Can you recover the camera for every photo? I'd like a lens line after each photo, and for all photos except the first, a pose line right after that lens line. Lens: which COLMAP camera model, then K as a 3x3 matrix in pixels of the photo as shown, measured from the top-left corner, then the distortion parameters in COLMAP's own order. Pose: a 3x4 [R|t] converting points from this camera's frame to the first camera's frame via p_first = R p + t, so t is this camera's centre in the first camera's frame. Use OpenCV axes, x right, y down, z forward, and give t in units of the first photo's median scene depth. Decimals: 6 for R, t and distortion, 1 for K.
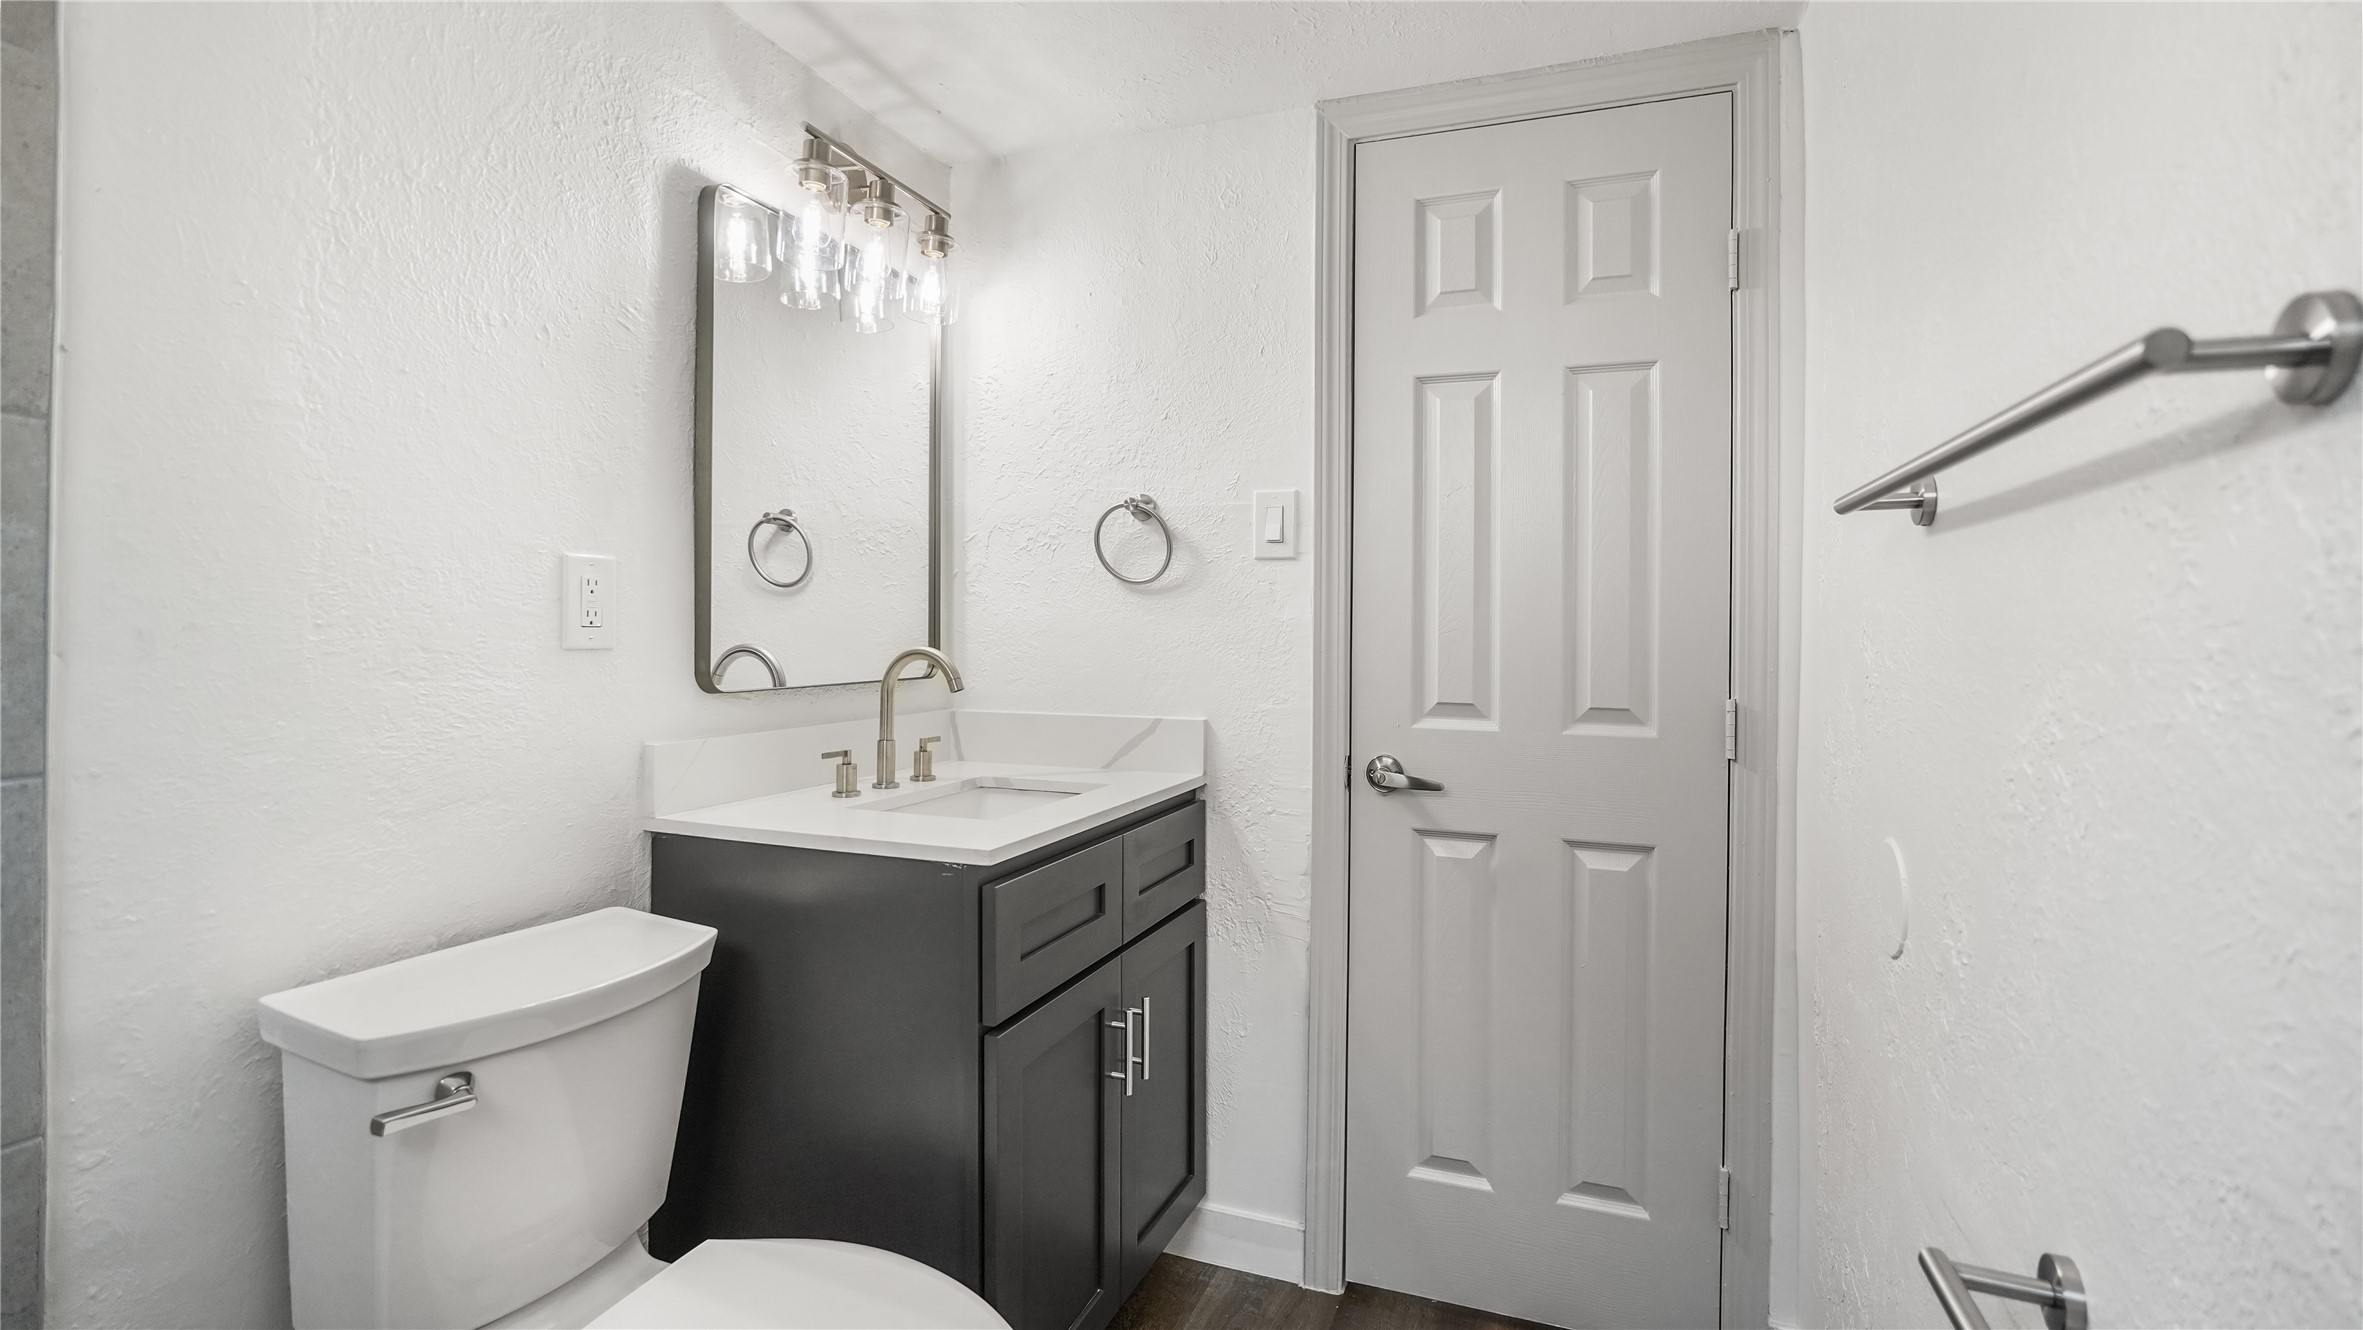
lens RADIAL K [[1077.5, 0, 1177.6], [0, 1077.5, 641.0], [0, 0, 1]] dist [-0.021173, 0.013129]
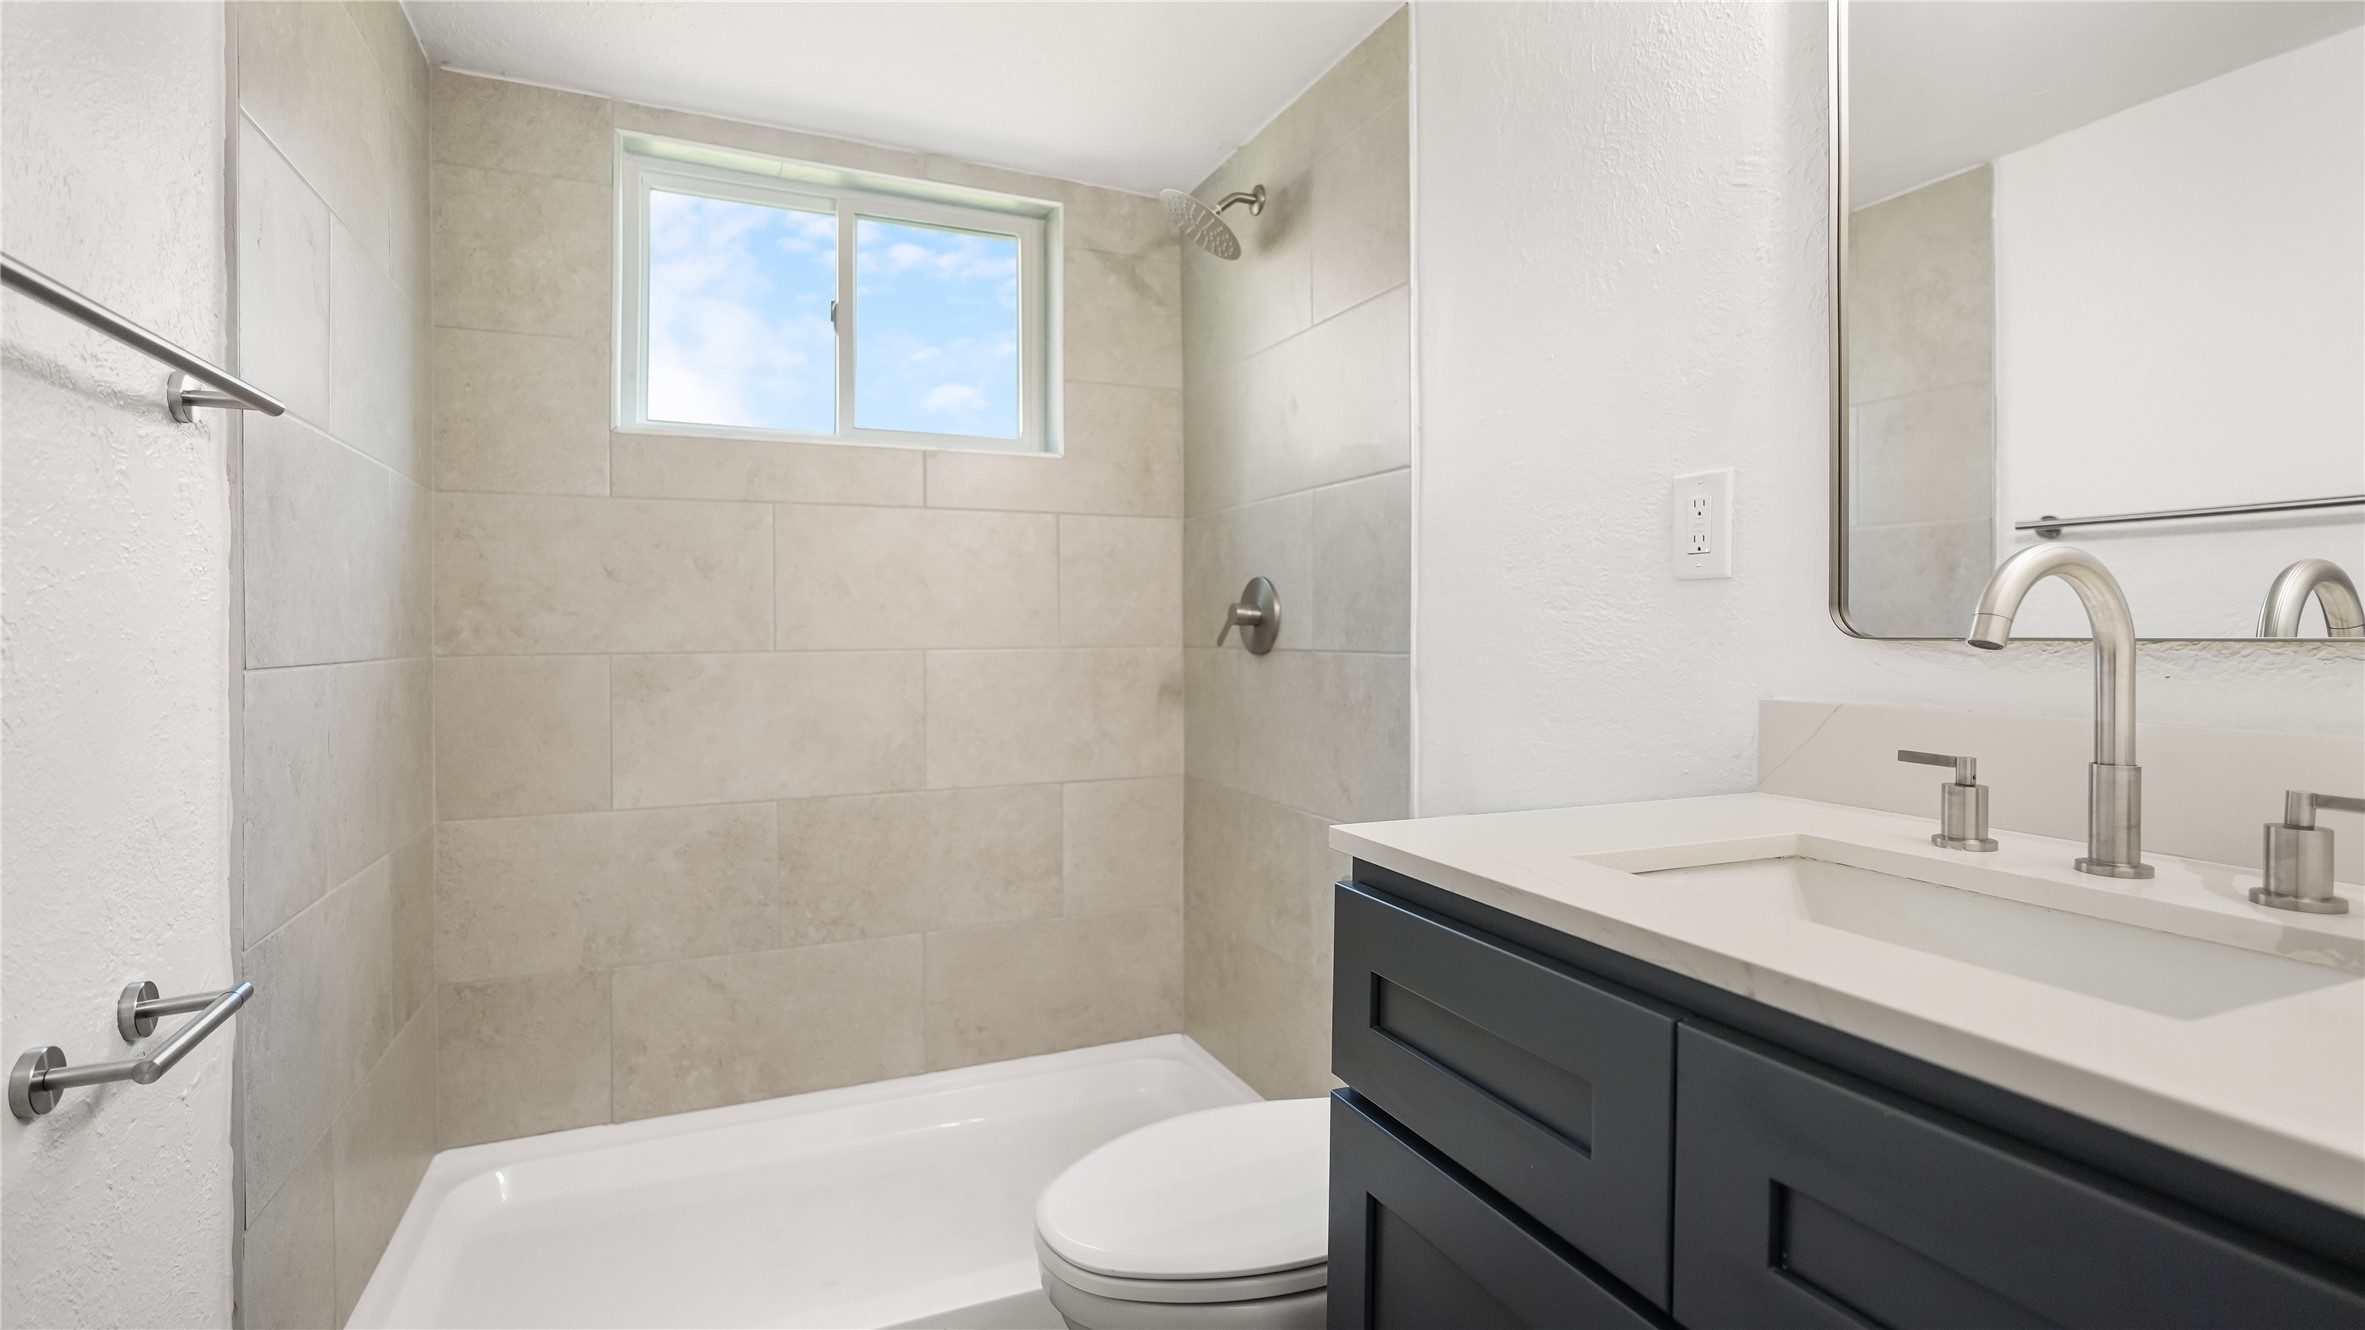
lens RADIAL K [[1078.4, 0, 1178.6], [0, 1078.4, 640.9], [0, 0, 1]] dist [-0.021173, 0.013129]
pose [[-0.706250, -0.003069, -0.707956, 0.383285], [-0.015674, 0.999813, 0.011301, 0.055784], [0.707789, 0.019078, -0.706166, 1.323044]]
